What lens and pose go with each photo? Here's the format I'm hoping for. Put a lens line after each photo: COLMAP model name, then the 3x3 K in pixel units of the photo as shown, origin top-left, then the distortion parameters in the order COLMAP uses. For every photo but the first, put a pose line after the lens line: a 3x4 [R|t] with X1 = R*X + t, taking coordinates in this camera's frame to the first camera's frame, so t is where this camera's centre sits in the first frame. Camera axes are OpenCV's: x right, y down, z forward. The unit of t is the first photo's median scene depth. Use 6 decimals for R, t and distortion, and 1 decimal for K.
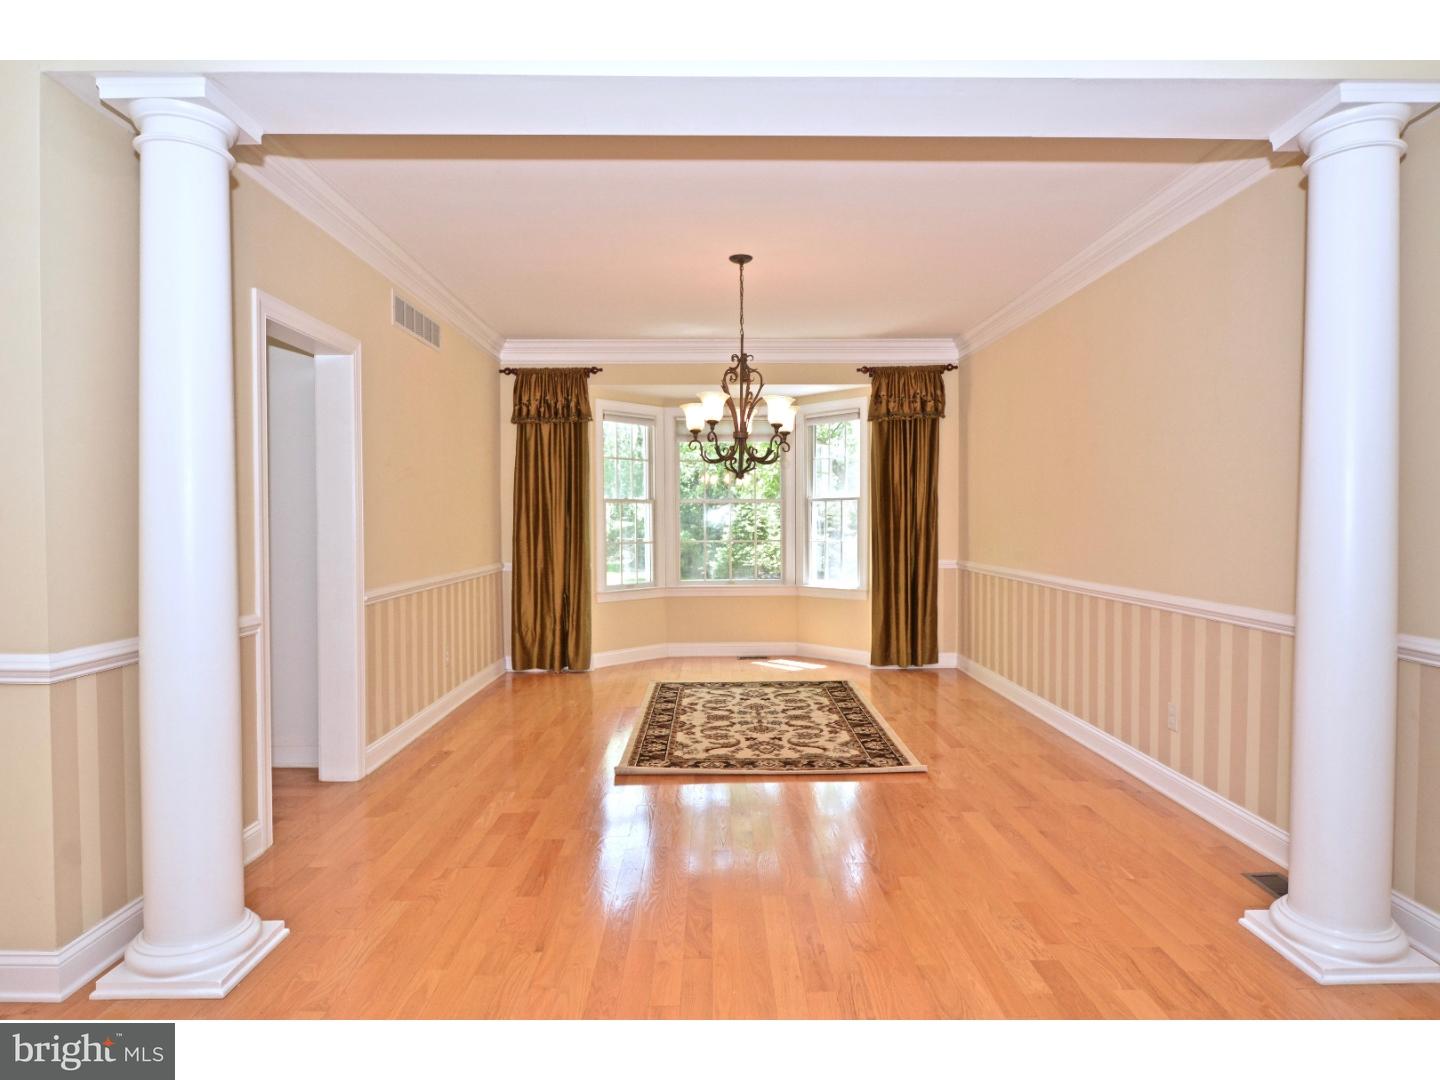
lens RADIAL K [[820.0, 0, 724.1], [0, 820.0, 527.3], [0, 0, 1]] dist [-0.004285, -0.001185]
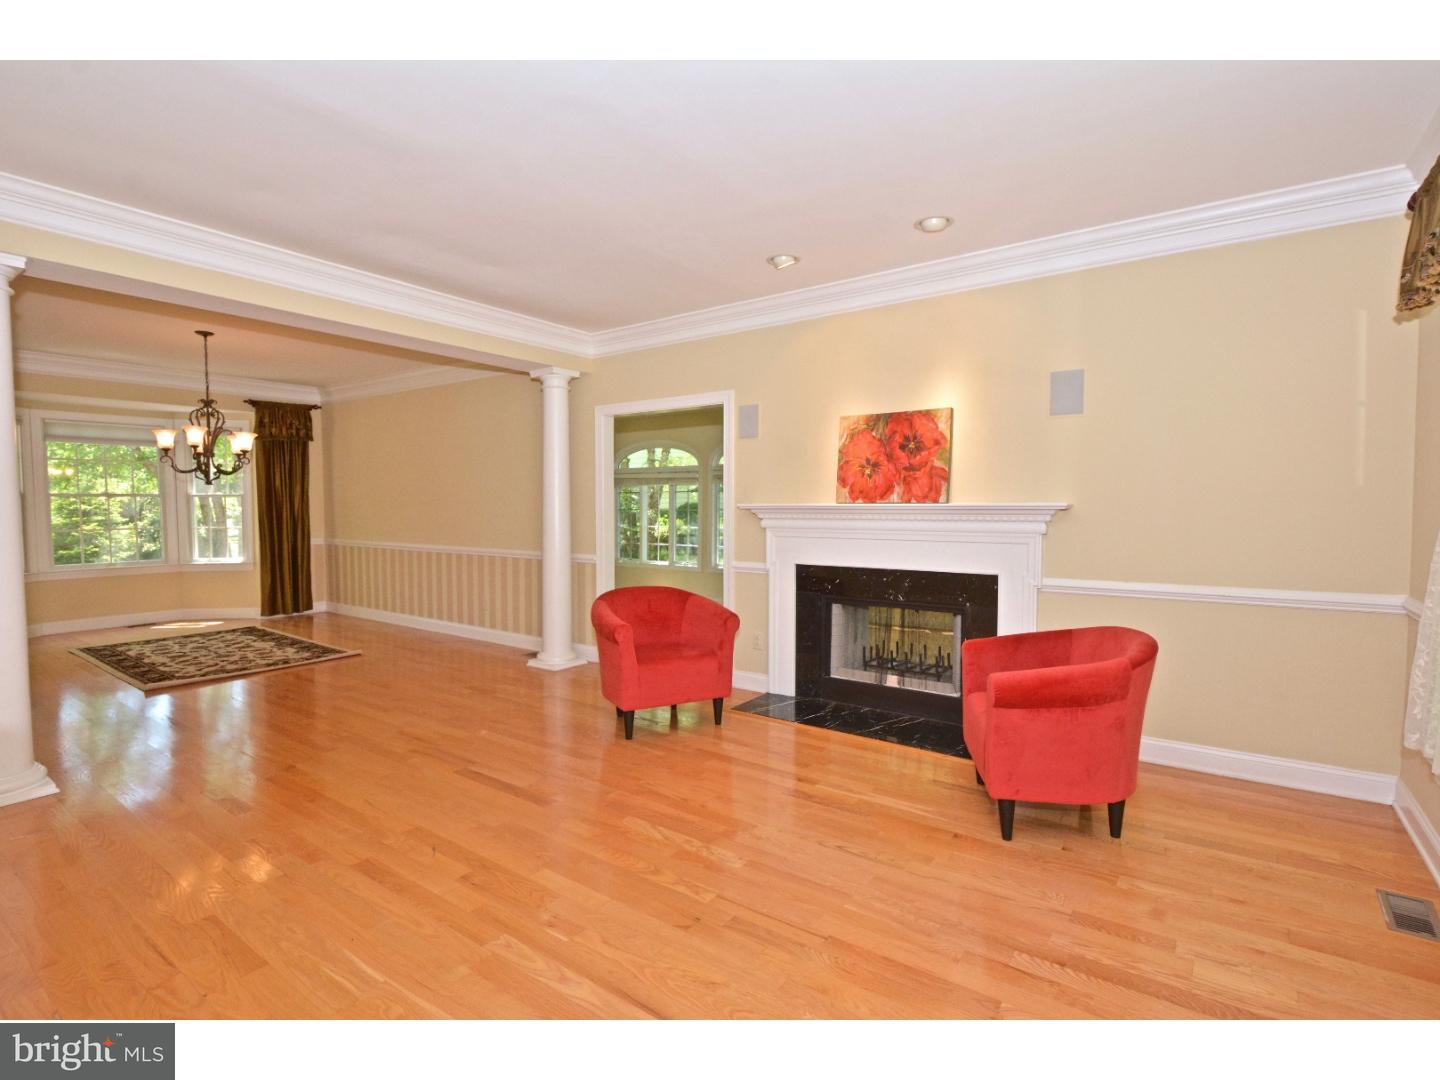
lens RADIAL K [[691.7, 0, 717.9], [0, 691.7, 540.7], [0, 0, 1]] dist [-0.002132, -0.000705]
pose [[0.590844, -0.038675, 0.805859, -0.305786], [0.003744, 0.998971, 0.045198, -0.010168], [-0.806777, -0.023688, 0.590380, -0.314400]]
